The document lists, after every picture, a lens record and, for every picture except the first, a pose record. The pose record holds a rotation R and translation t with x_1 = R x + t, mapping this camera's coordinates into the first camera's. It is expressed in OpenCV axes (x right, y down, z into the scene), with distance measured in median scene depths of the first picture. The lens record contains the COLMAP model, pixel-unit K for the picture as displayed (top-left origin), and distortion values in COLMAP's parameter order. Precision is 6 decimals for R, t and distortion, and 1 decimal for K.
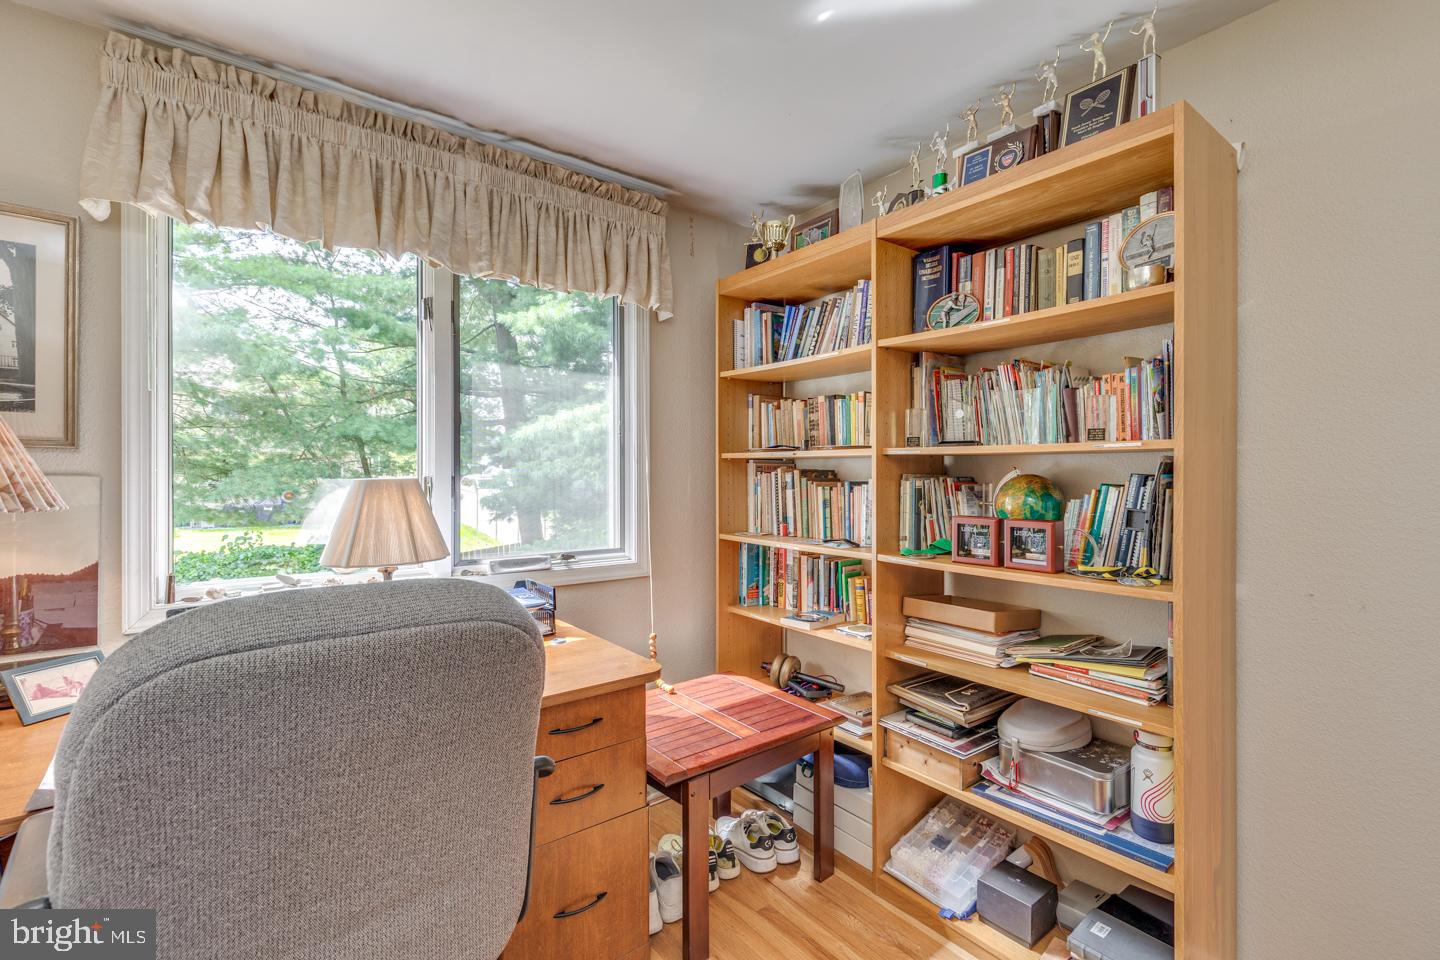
lens RADIAL K [[646.9, 0, 718.2], [0, 646.9, 477.4], [0, 0, 1]] dist [0.005309, 0.001015]
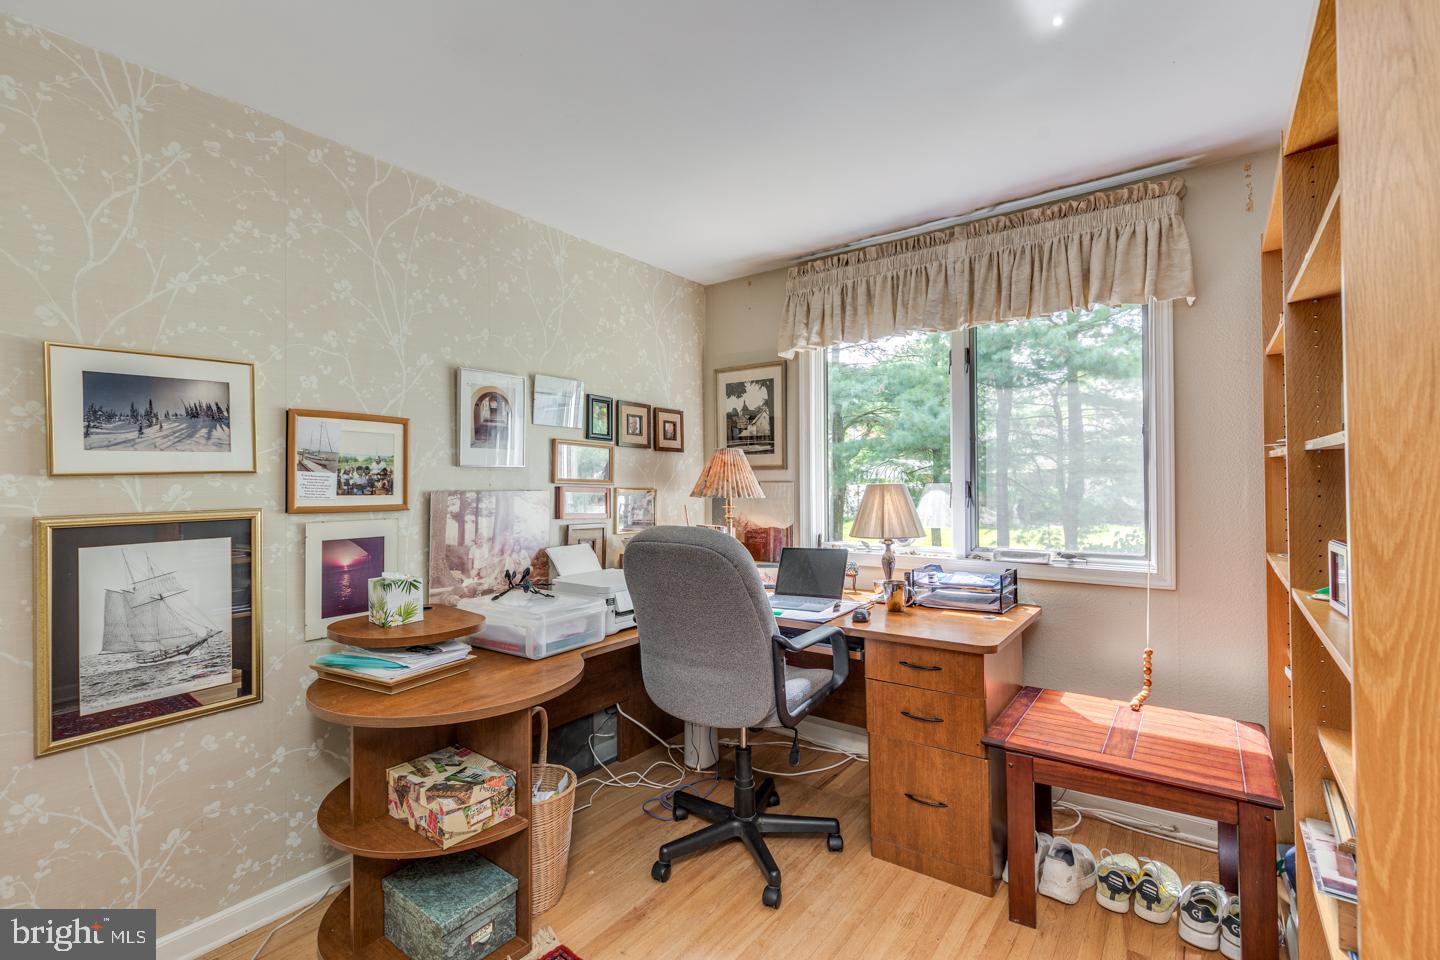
lens RADIAL K [[646.9, 0, 719.3], [0, 646.9, 479.9], [0, 0, 1]] dist [0.005309, 0.001015]
pose [[0.272169, -0.004198, -0.962240, 0.767892], [0.005321, 0.999982, -0.002858, -0.004753], [0.962235, -0.004343, 0.272187, 0.175965]]
